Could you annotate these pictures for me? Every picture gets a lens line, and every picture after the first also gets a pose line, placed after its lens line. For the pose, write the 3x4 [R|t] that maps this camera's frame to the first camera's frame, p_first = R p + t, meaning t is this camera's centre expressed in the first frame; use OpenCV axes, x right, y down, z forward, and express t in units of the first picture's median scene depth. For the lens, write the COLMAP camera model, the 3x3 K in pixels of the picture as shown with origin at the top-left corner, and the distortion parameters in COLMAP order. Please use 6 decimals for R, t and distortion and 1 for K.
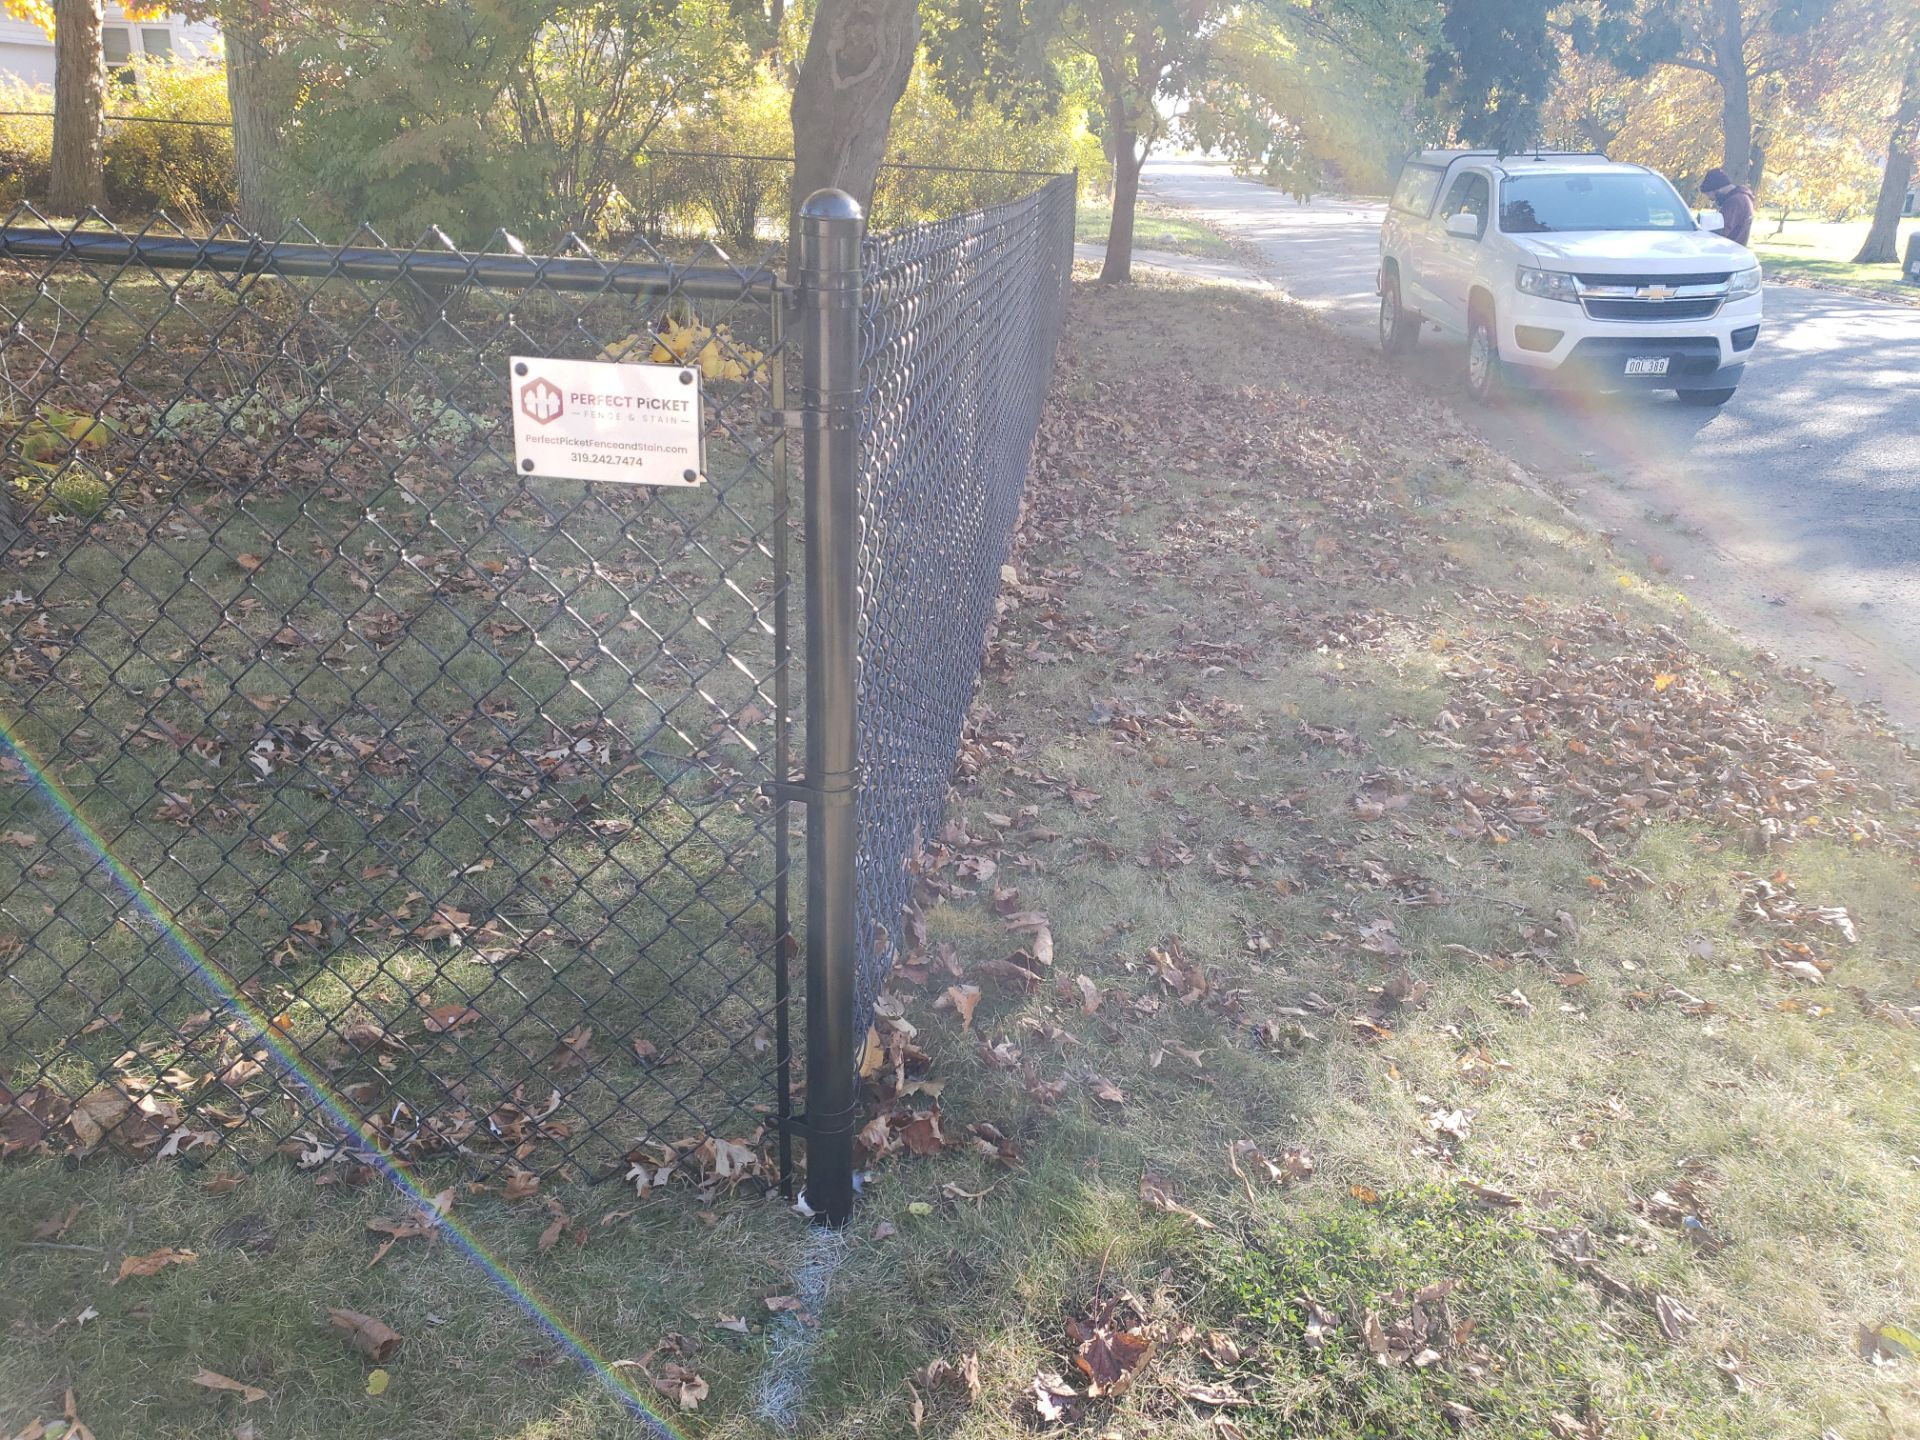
lens RADIAL K [[1494.0, 0, 929.9], [0, 1494.0, 712.0], [0, 0, 1]] dist [0.048146, -0.039213]
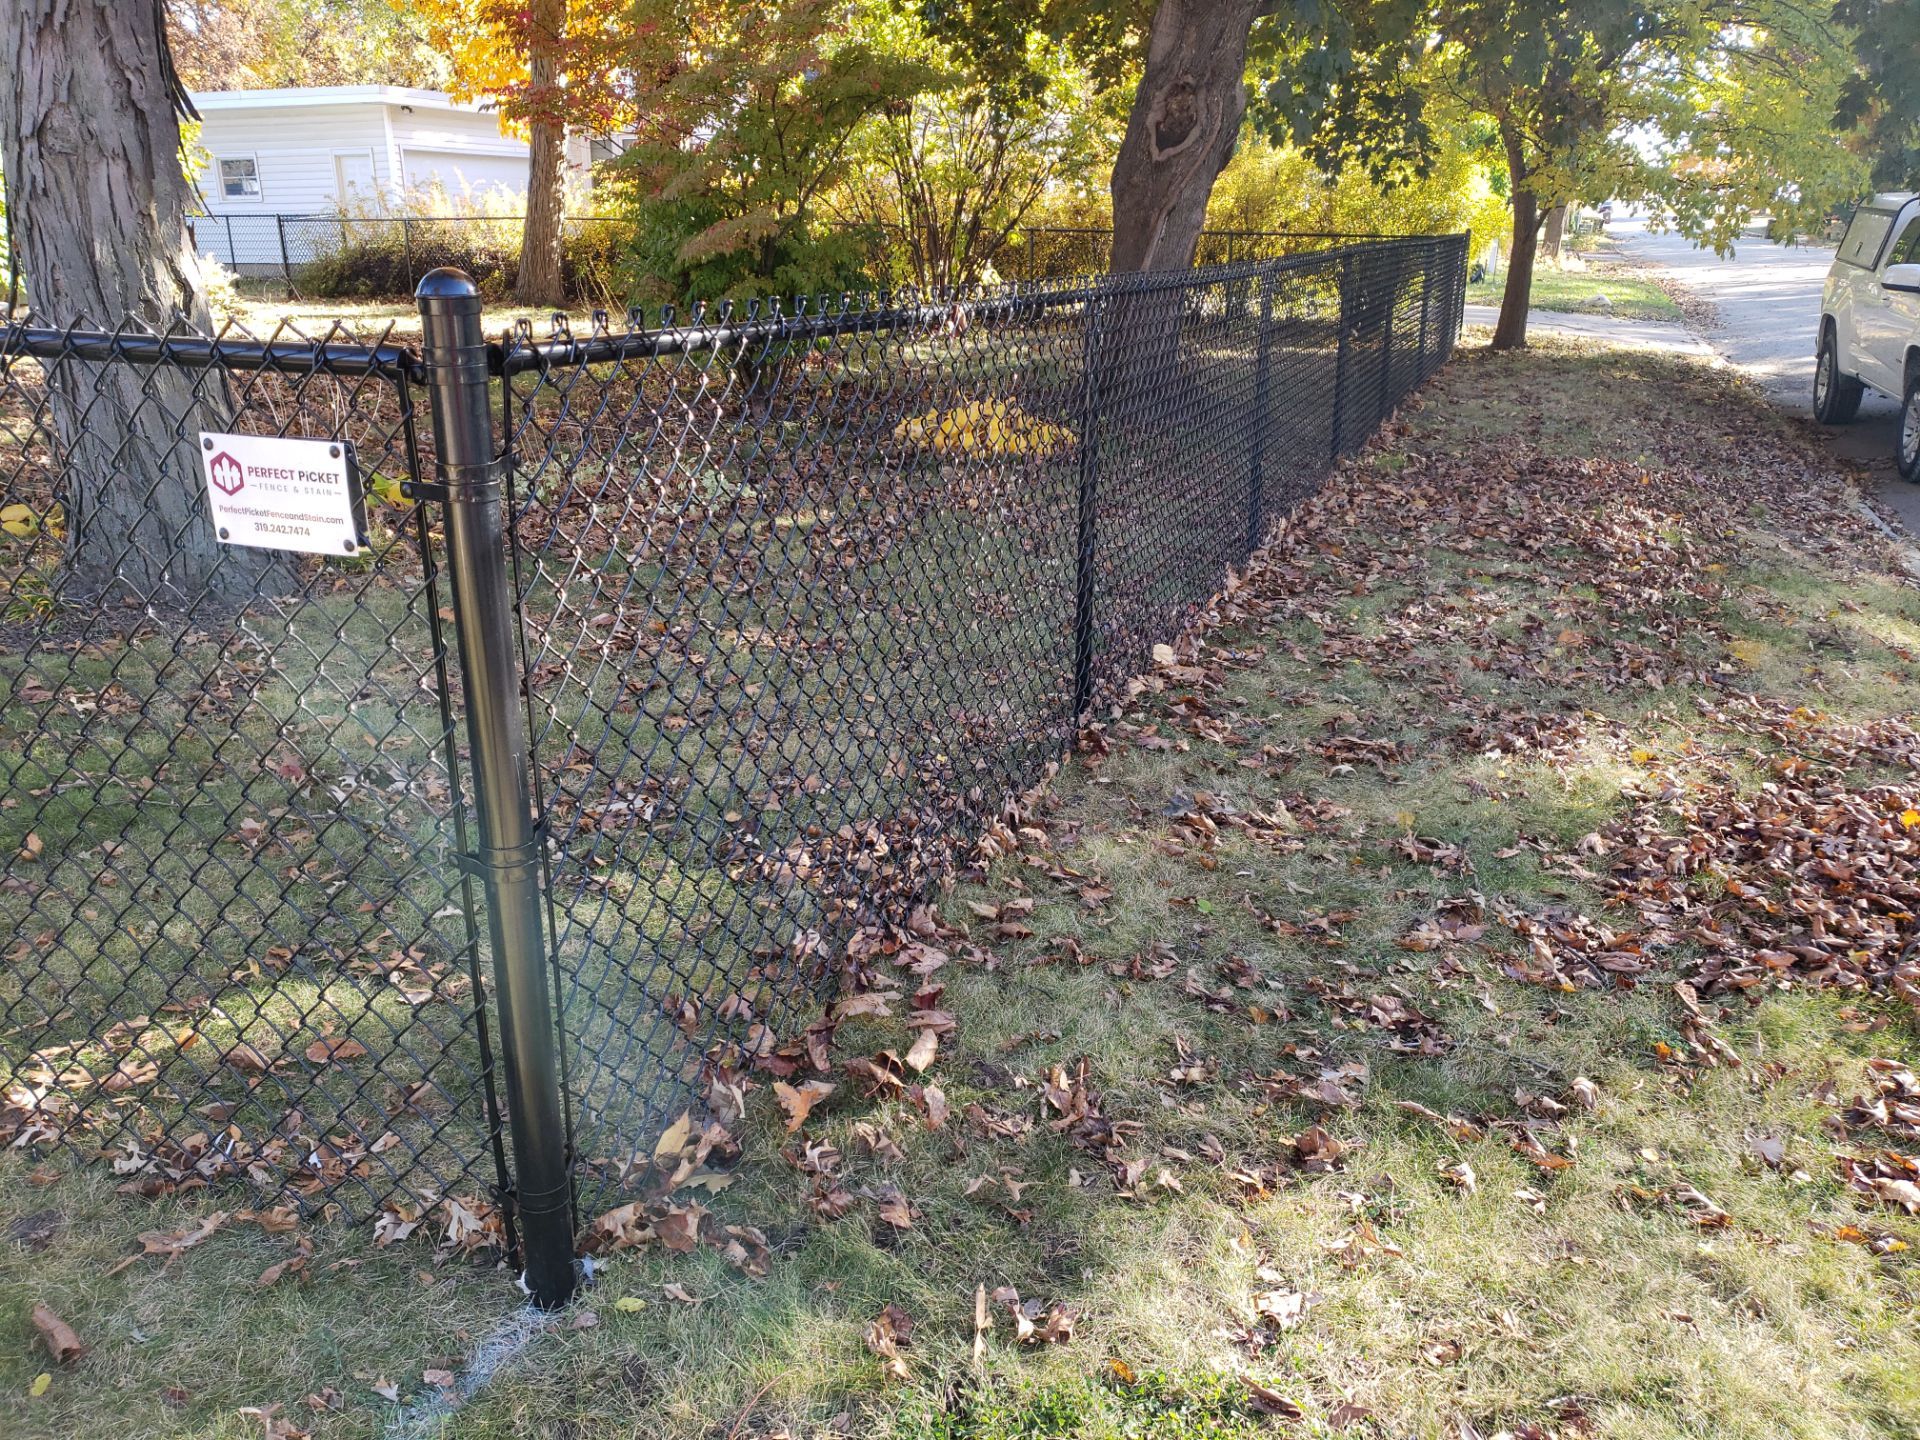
lens RADIAL K [[1494.4, 0, 960.0], [0, 1494.4, 720.0], [0, 0, 1]] dist [-0.004102, 0.061789]
pose [[0.958485, 0.057708, -0.279241, 0.277499], [-0.068141, 0.997289, -0.027790, -0.020733], [0.276880, 0.045664, 0.959819, 0.071915]]
